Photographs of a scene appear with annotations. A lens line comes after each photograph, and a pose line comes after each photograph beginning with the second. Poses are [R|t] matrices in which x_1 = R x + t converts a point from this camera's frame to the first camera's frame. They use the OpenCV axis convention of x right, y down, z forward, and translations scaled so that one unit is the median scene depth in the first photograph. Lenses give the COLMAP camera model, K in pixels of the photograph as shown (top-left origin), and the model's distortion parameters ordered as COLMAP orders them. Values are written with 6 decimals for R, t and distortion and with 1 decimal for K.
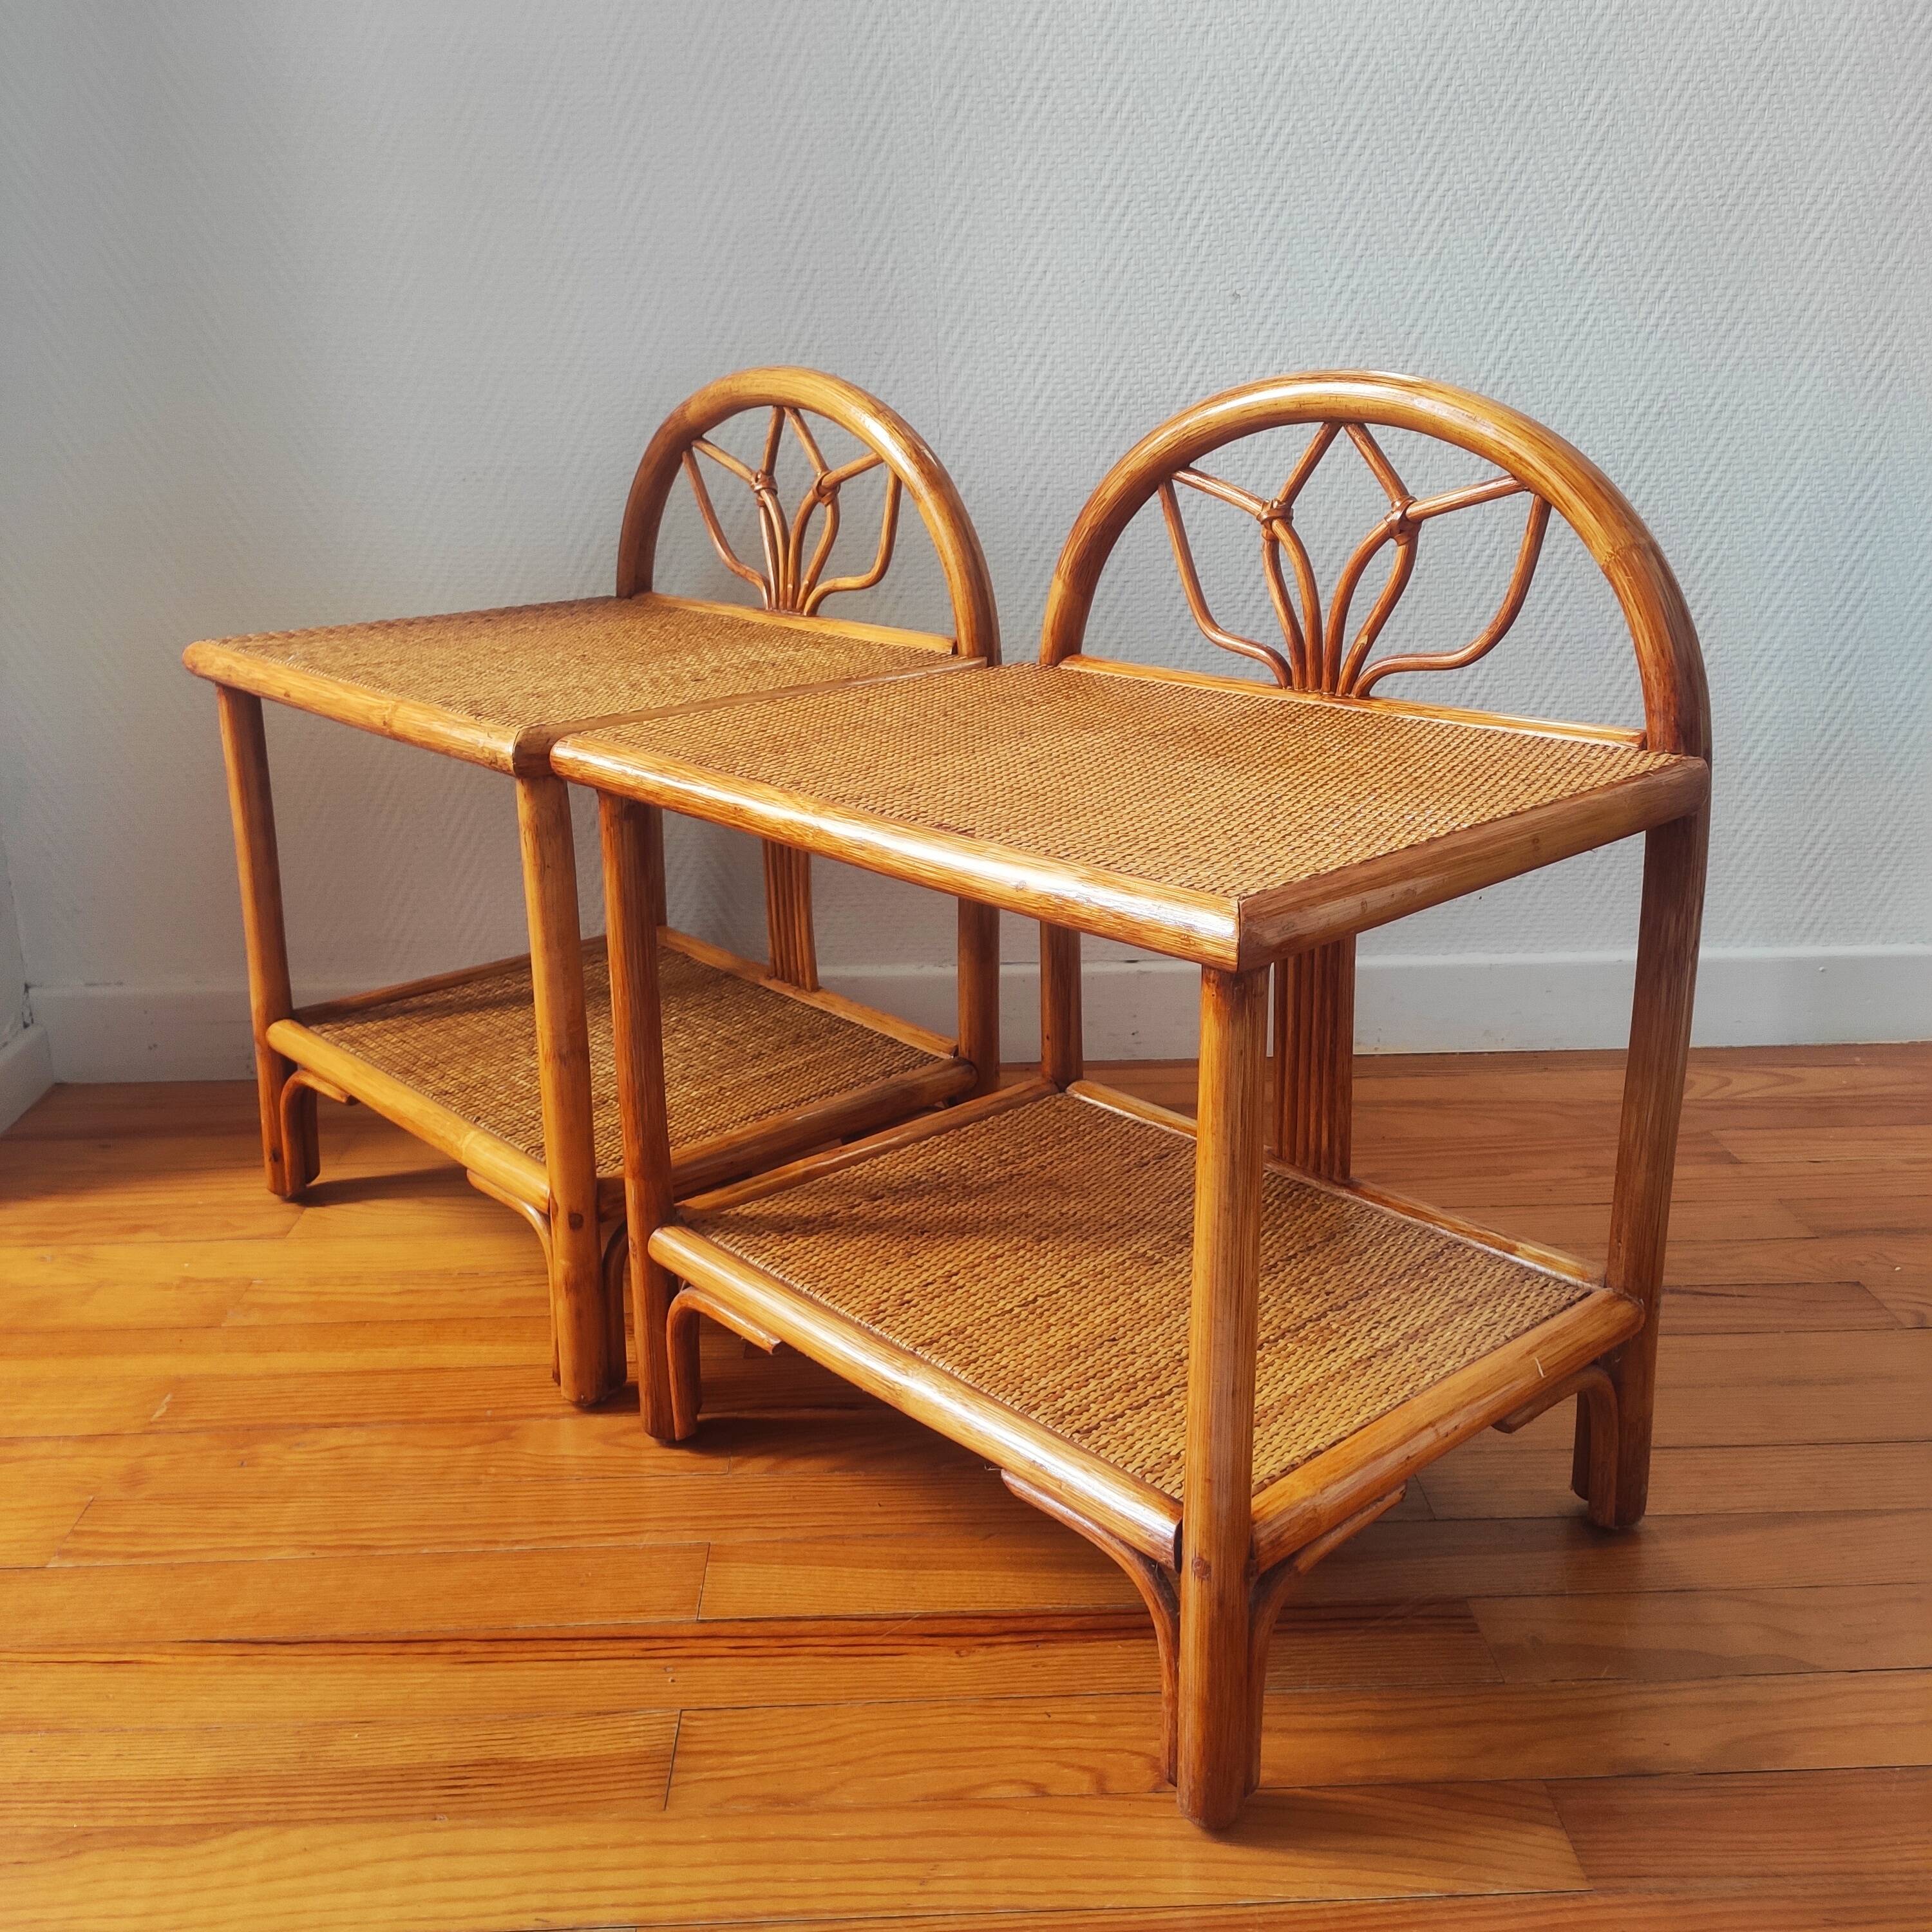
lens RADIAL K [[1908.4, 0, 966.7], [0, 1908.4, 976.8], [0, 0, 1]] dist [0.030695, 0.000000]
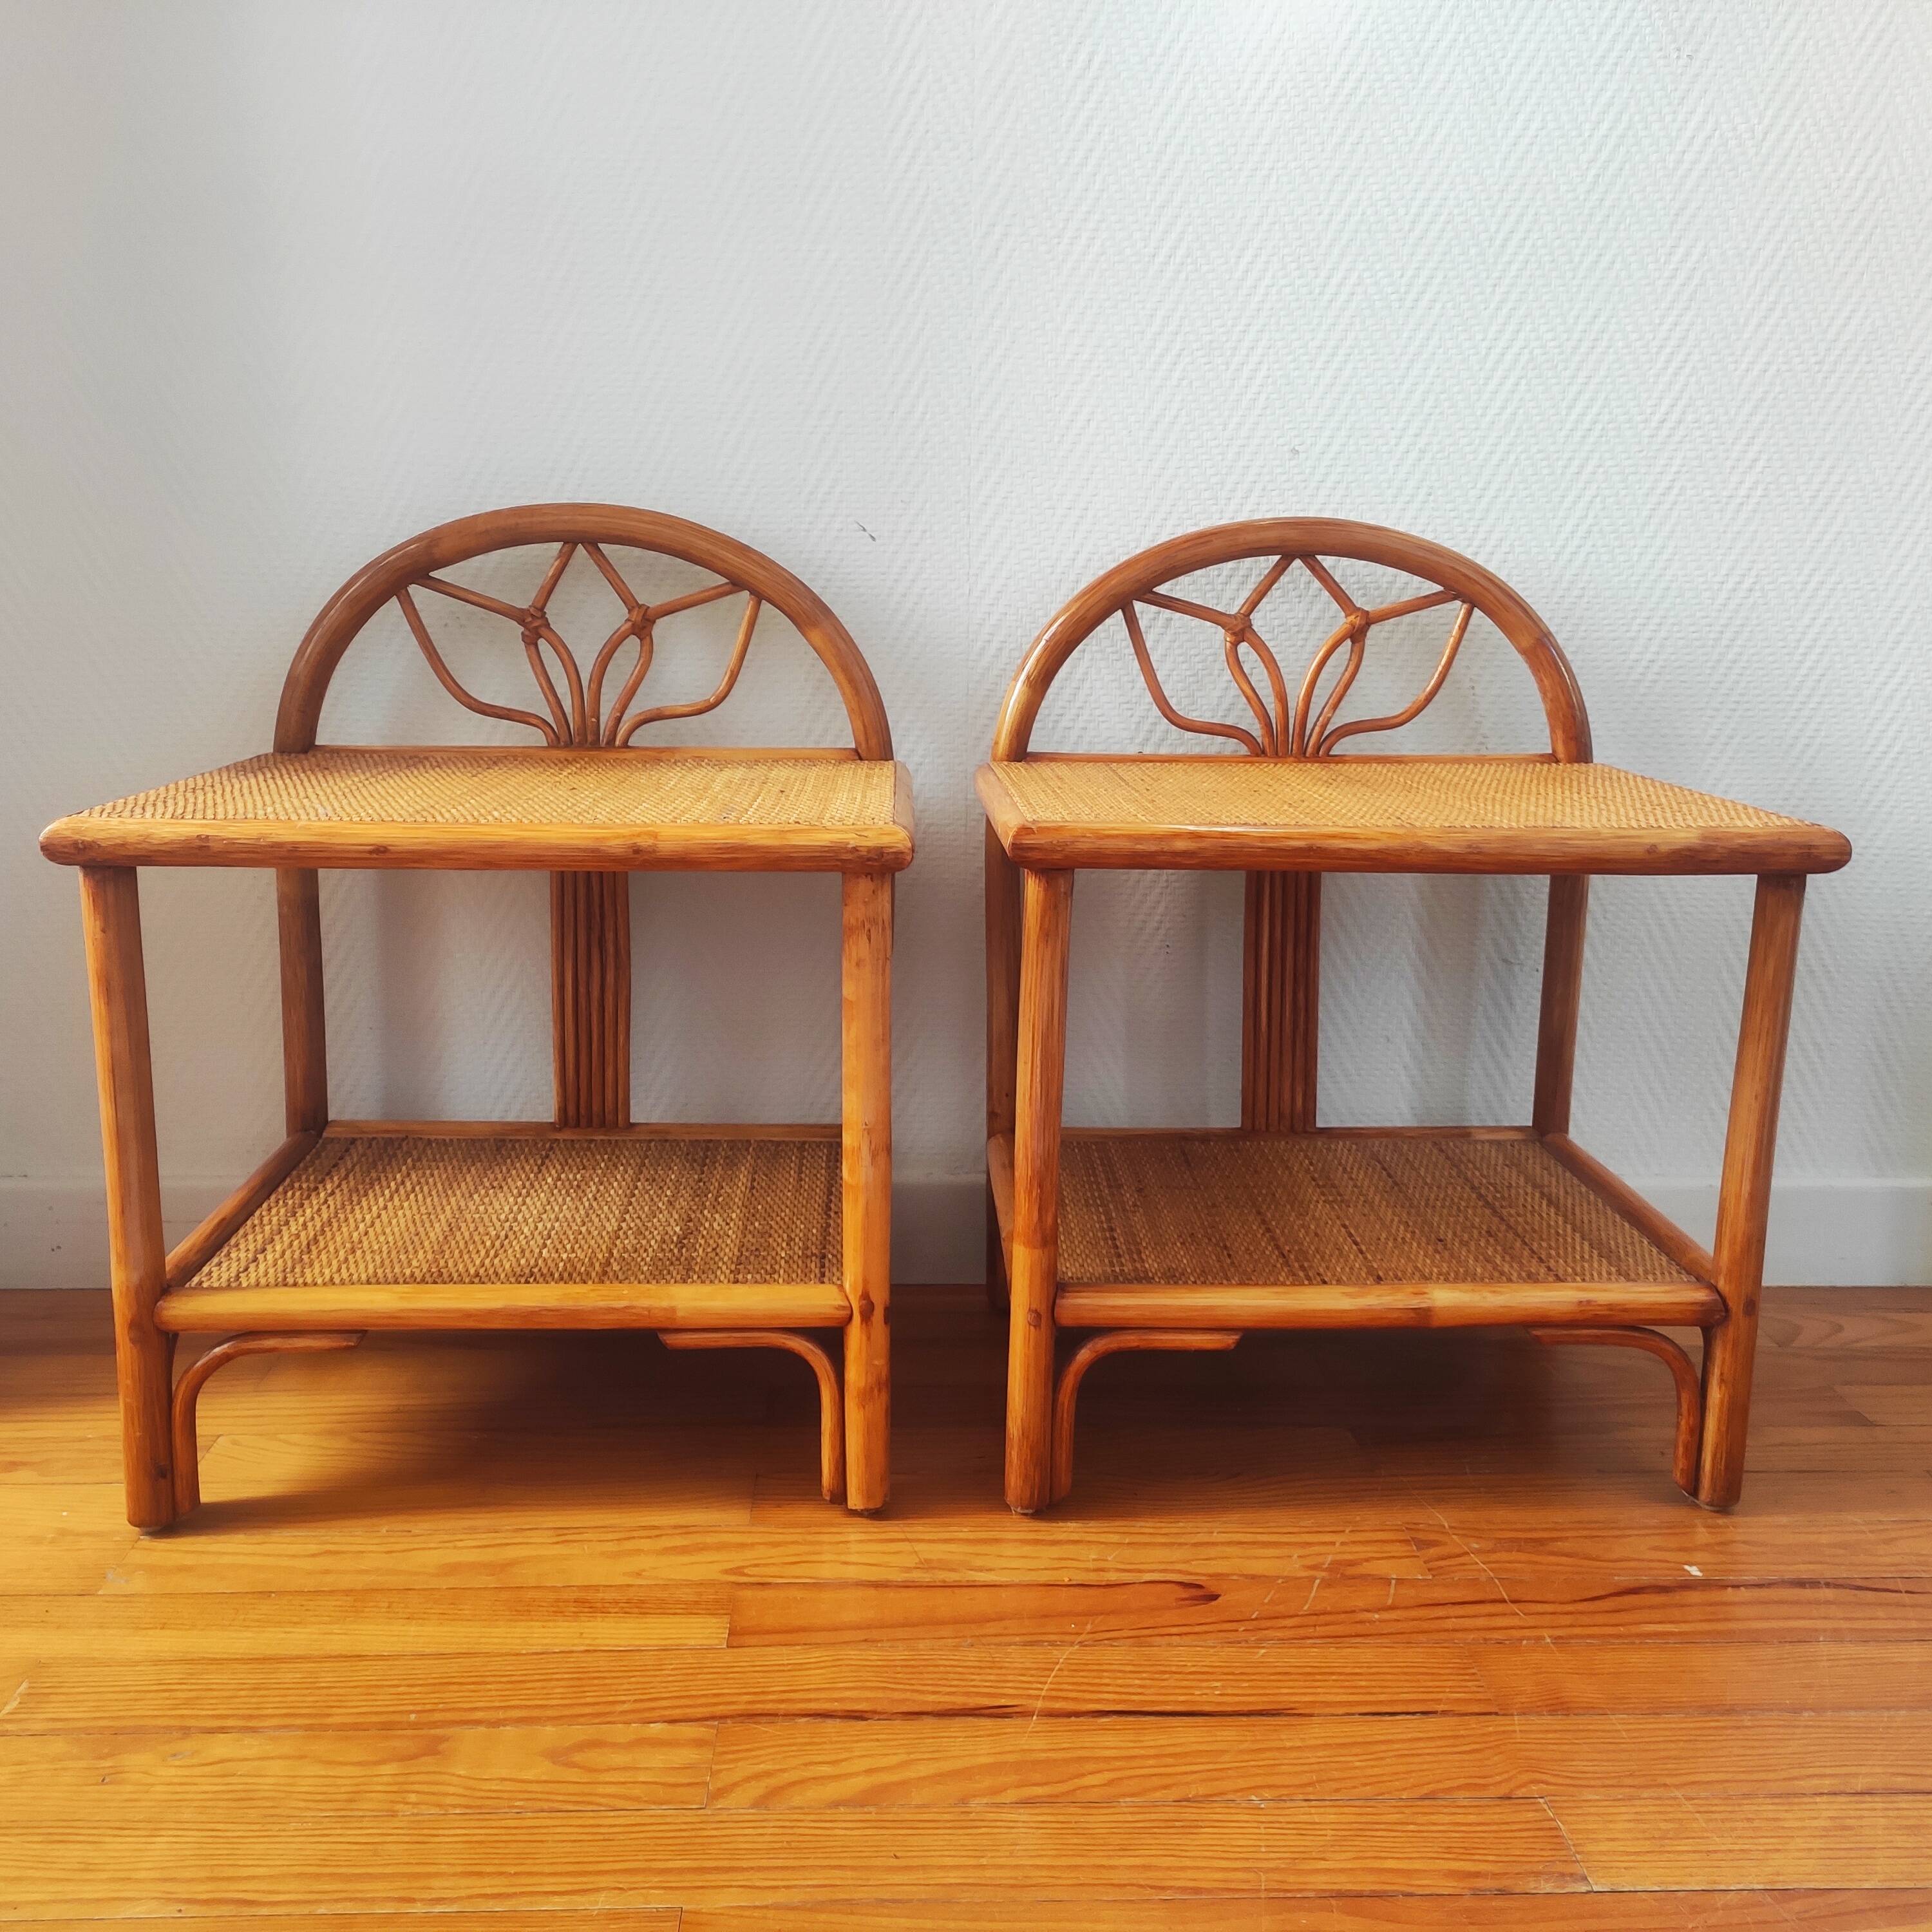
lens RADIAL K [[1908.4, 0, 959.3], [0, 1908.4, 970.9], [0, 0, 1]] dist [0.030695, 0.000000]
pose [[0.999643, 0.023757, 0.012228, -0.028976], [-0.022293, 0.993857, -0.108405, -0.003795], [-0.014728, 0.108094, 0.994032, 0.124987]]
